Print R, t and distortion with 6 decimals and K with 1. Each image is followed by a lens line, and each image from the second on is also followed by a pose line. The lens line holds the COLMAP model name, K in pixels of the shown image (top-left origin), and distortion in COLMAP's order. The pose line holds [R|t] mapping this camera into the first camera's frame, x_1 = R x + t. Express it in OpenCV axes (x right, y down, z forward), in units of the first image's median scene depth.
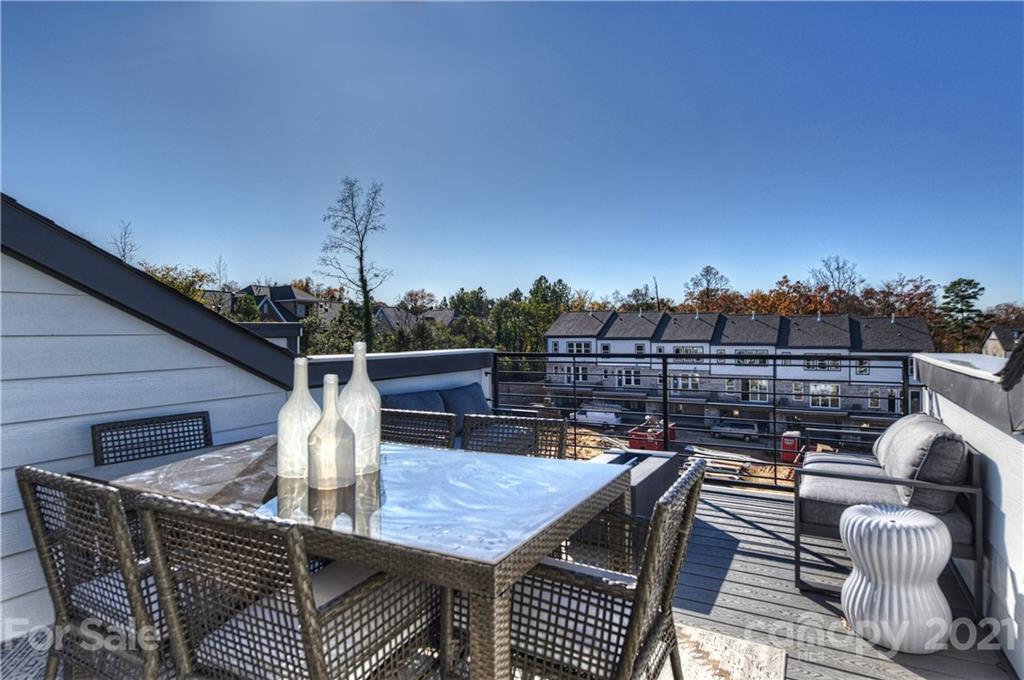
lens RADIAL K [[563.6, 0, 510.4], [0, 563.6, 337.2], [0, 0, 1]] dist [-0.003632, -0.001169]
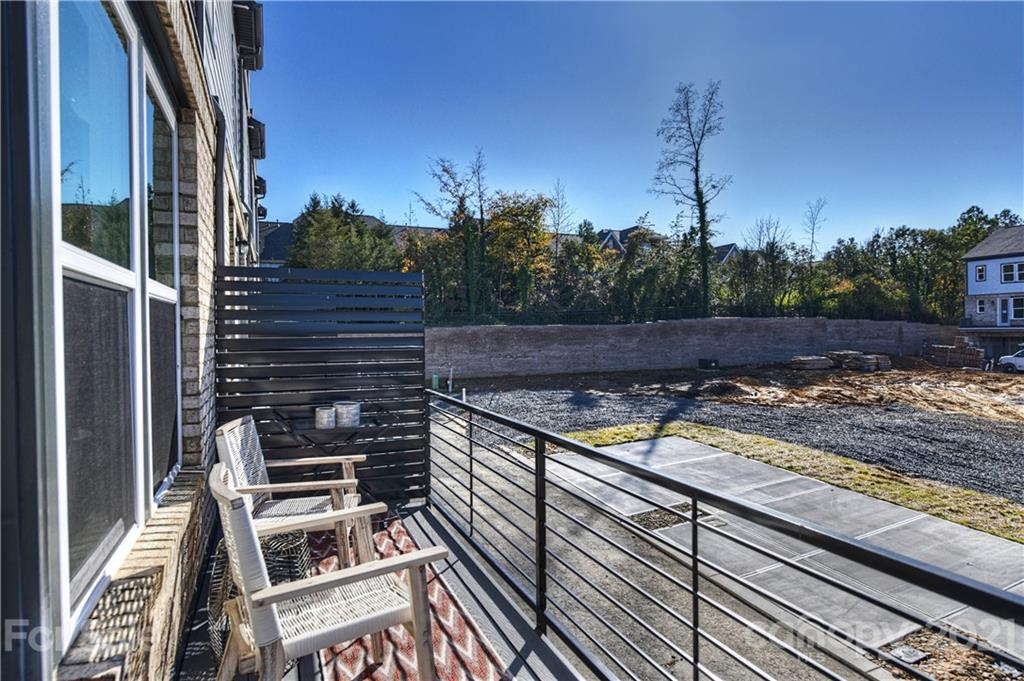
lens RADIAL K [[563.6, 0, 509.5], [0, 563.6, 339.4], [0, 0, 1]] dist [-0.003632, -0.001169]
pose [[0.790035, 0.007196, -0.613020, 0.059796], [-0.003317, 0.999967, 0.007463, 0.132444], [0.613053, -0.003862, 0.790032, 0.083504]]
